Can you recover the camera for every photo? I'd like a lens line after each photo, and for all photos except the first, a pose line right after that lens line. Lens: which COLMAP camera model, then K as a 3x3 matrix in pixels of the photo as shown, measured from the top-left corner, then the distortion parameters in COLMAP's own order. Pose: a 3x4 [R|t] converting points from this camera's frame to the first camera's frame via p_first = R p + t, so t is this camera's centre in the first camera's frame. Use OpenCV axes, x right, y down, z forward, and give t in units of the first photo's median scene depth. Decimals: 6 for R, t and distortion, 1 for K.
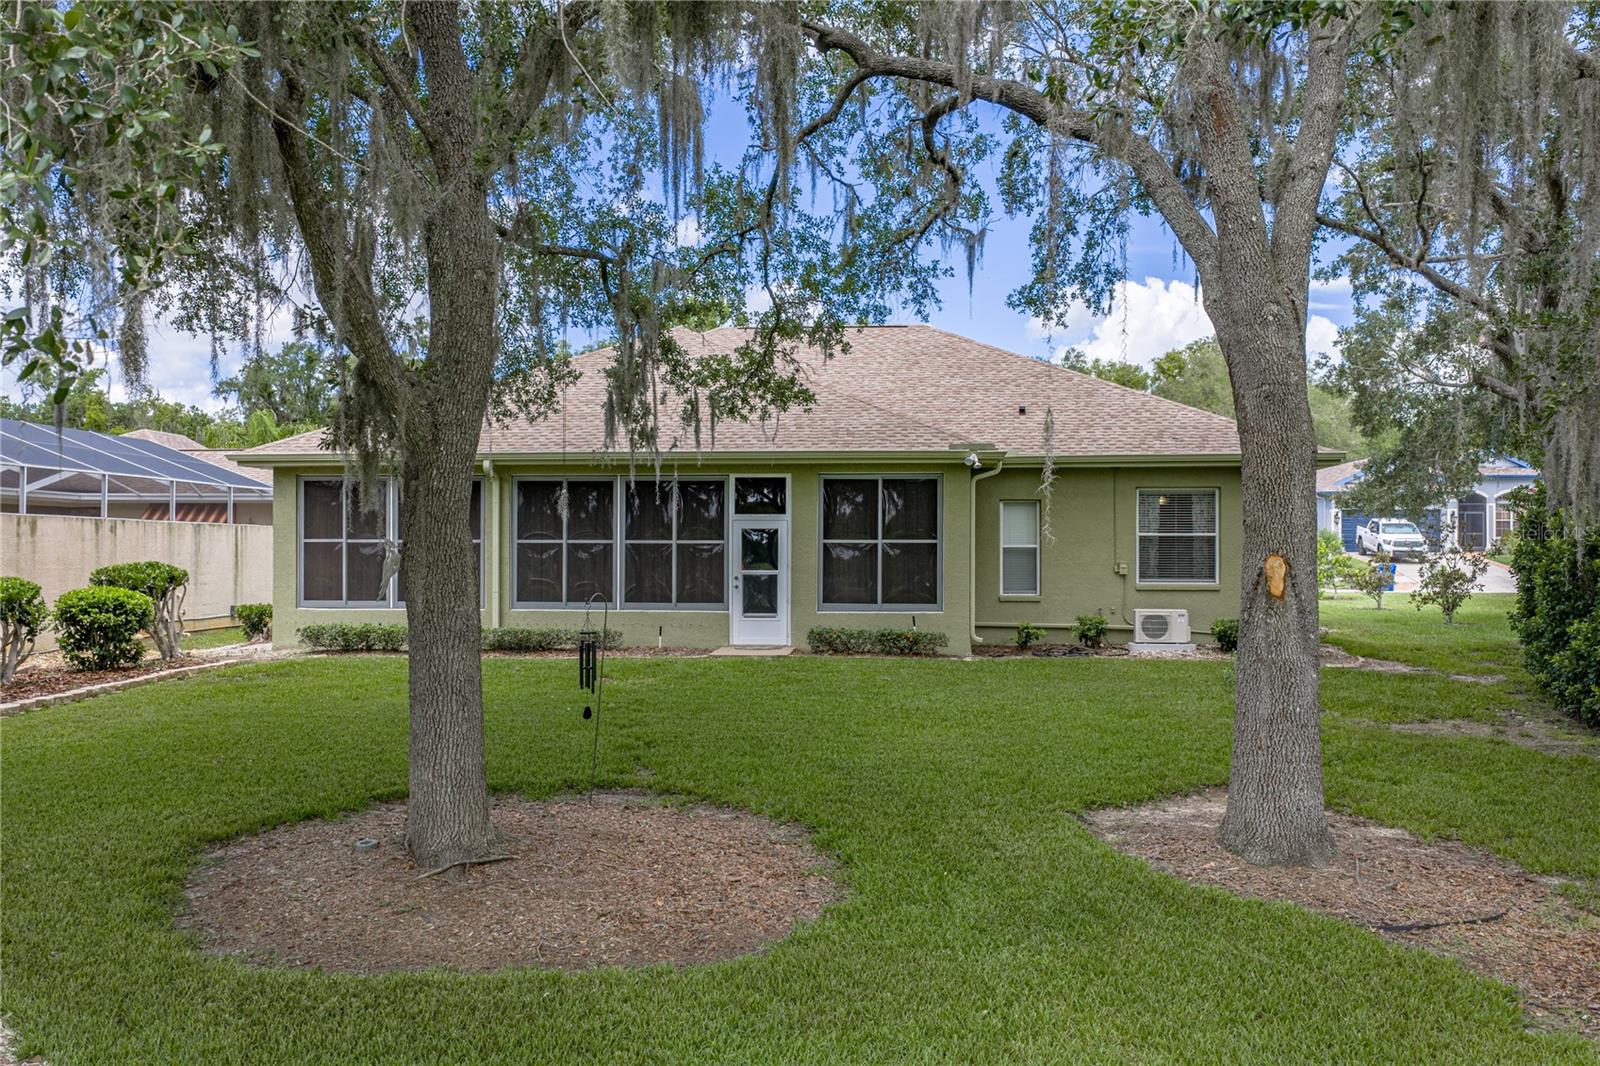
lens RADIAL K [[1328.0, 0, 800.9], [0, 1328.0, 534.4], [0, 0, 1]] dist [0.013829, -0.004699]
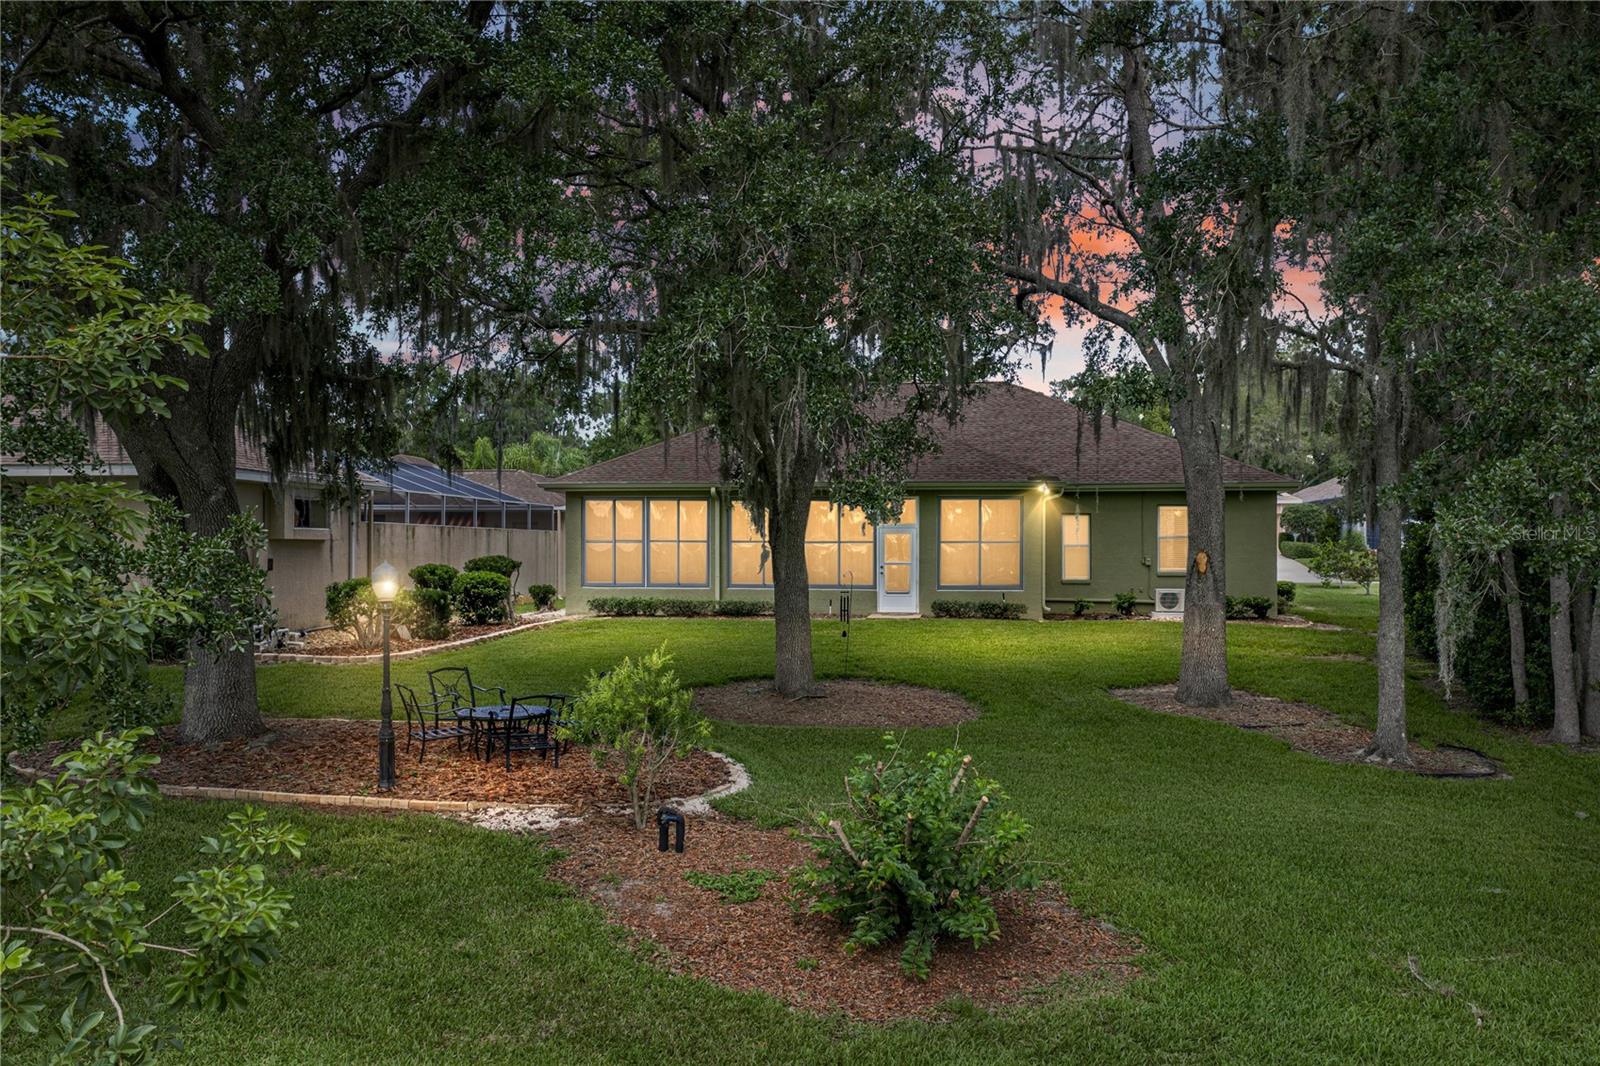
lens RADIAL K [[1328.0, 0, 798.5], [0, 1328.0, 532.8], [0, 0, 1]] dist [0.013829, -0.004699]
pose [[0.998863, 0.000626, -0.047670, -0.075896], [-0.000534, 0.999998, 0.001951, -0.008492], [0.047671, -0.001923, 0.998861, -0.510314]]
